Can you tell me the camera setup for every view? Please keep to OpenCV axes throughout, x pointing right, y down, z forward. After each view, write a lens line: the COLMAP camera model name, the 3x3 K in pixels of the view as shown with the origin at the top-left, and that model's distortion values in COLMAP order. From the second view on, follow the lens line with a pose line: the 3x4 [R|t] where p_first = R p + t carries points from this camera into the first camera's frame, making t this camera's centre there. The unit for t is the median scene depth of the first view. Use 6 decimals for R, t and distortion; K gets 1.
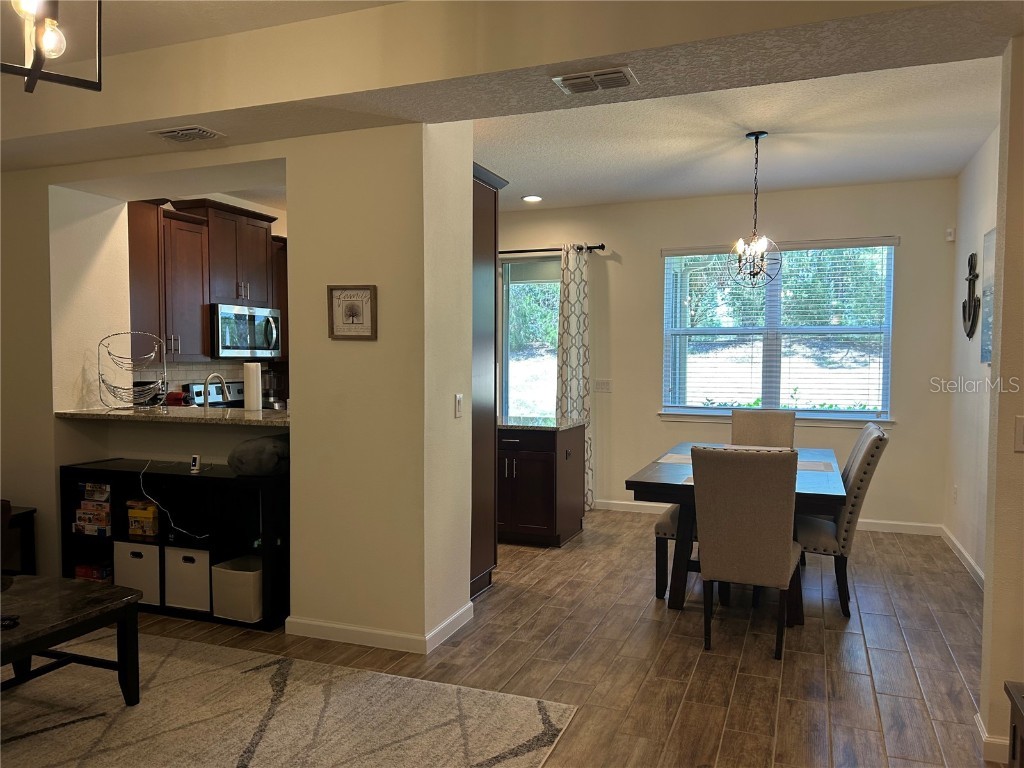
lens RADIAL K [[769.7, 0, 514.5], [0, 769.7, 396.2], [0, 0, 1]] dist [0.064436, -0.073237]
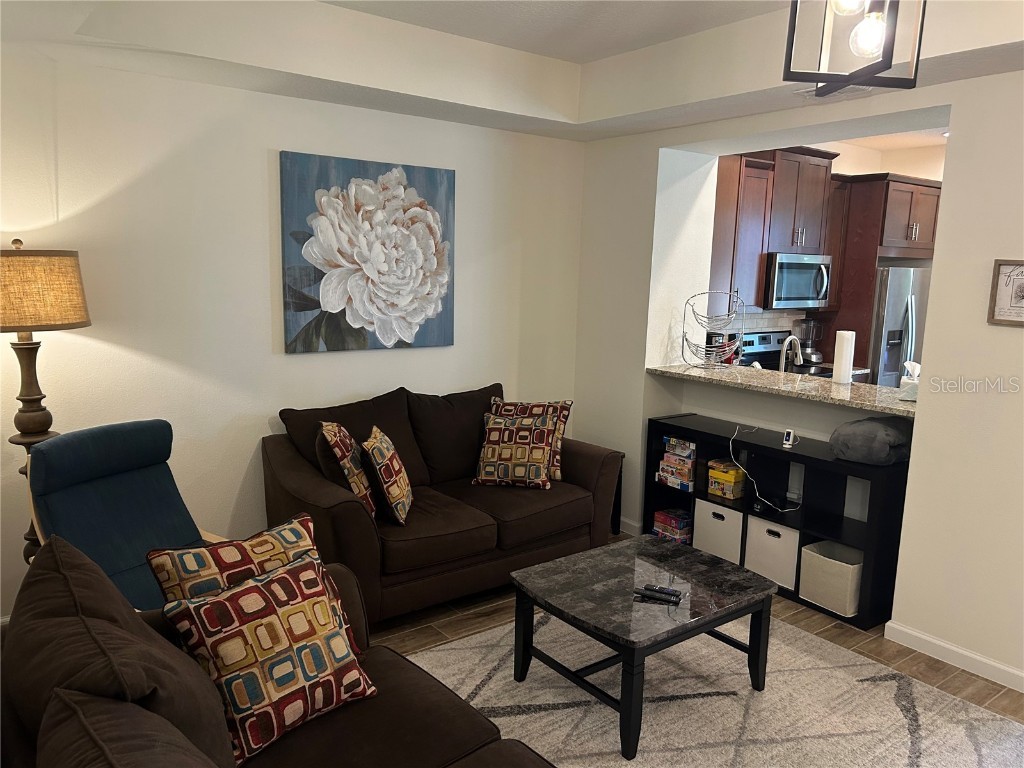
lens RADIAL K [[769.7, 0, 515.0], [0, 769.7, 394.1], [0, 0, 1]] dist [0.064436, -0.073237]
pose [[0.849858, 0.106975, -0.516041, -0.208188], [-0.050510, 0.991208, 0.122293, -0.068834], [0.524586, -0.077866, 0.847789, 0.006675]]
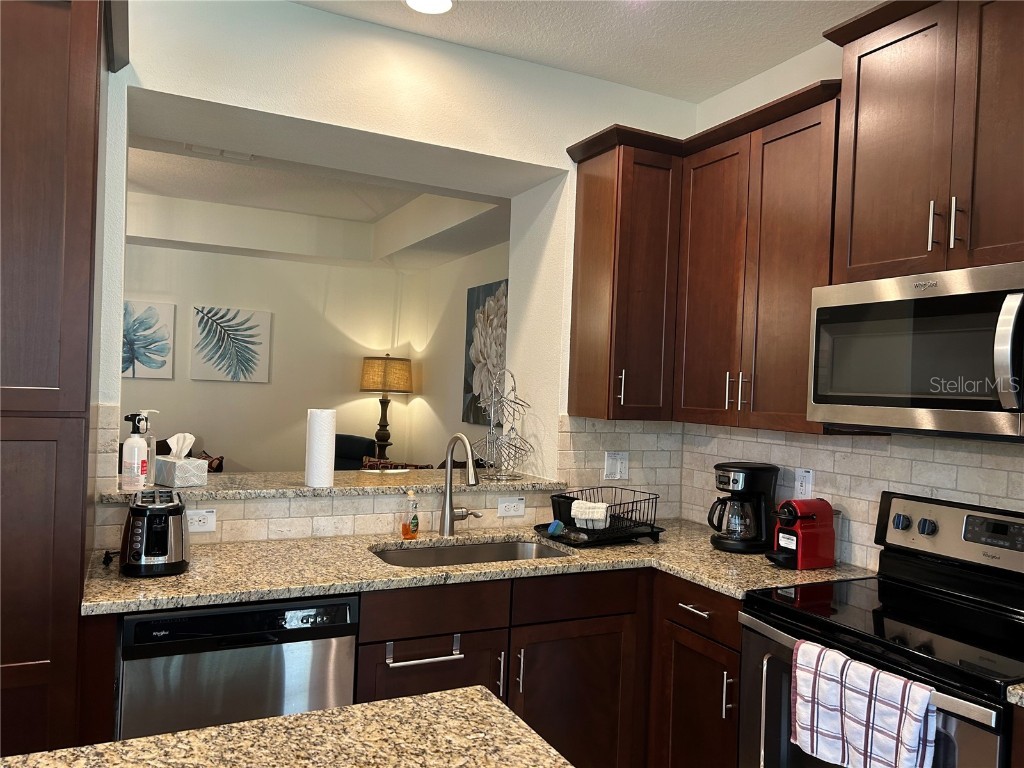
lens RADIAL K [[769.7, 0, 510.9], [0, 769.7, 391.6], [0, 0, 1]] dist [0.064436, -0.073237]
pose [[-0.676544, -0.024622, -0.735990, 0.016070], [-0.078065, 0.996207, 0.038433, -0.101736], [0.732253, 0.083457, -0.675900, 1.674433]]
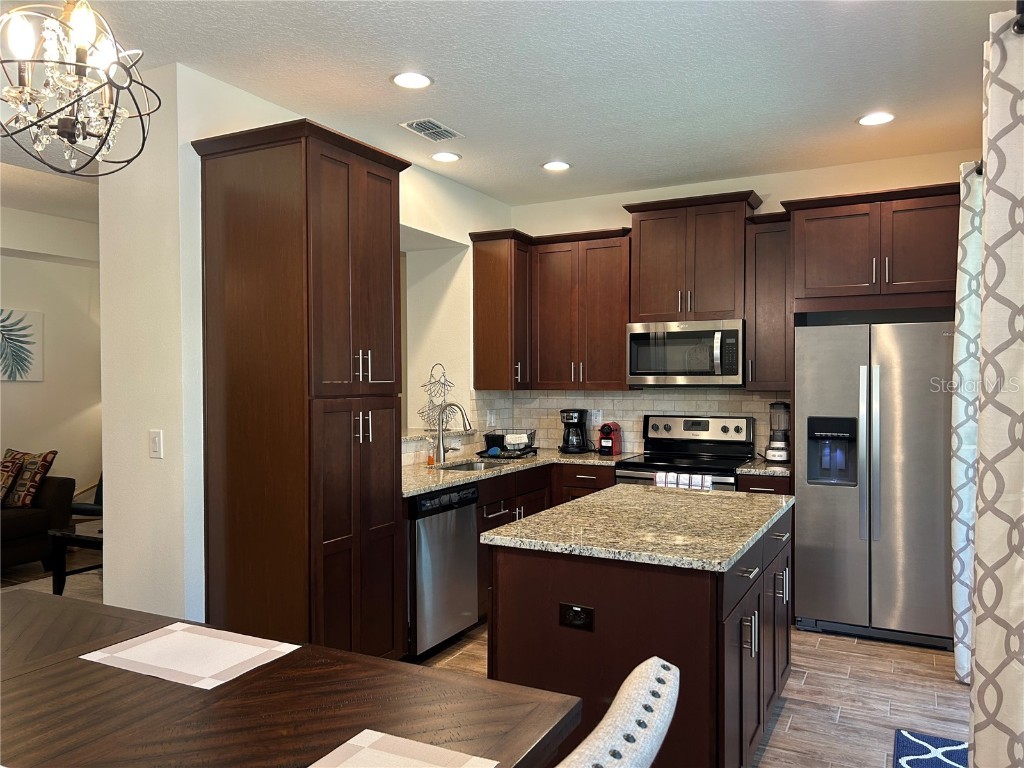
lens RADIAL K [[769.7, 0, 513.7], [0, 769.7, 385.7], [0, 0, 1]] dist [0.064436, -0.073237]
pose [[-0.113472, 0.004603, -0.993530, 0.699378], [-0.049319, 0.998730, 0.010259, -0.076313], [0.992316, 0.050164, -0.113101, 1.411094]]
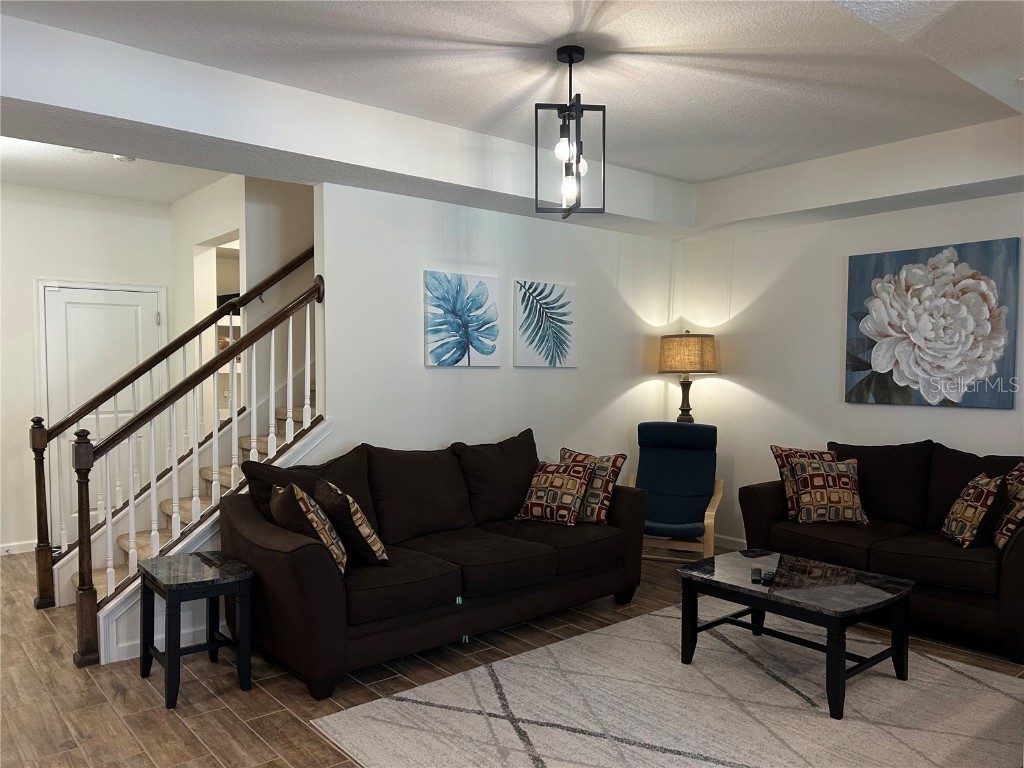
lens RADIAL K [[769.7, 0, 524.0], [0, 769.7, 397.3], [0, 0, 1]] dist [0.064436, -0.073237]
pose [[-0.479195, 0.031251, -0.877152, 0.442409], [-0.051435, 0.996649, 0.063608, -0.050041], [0.876200, 0.075597, -0.475982, 0.822958]]
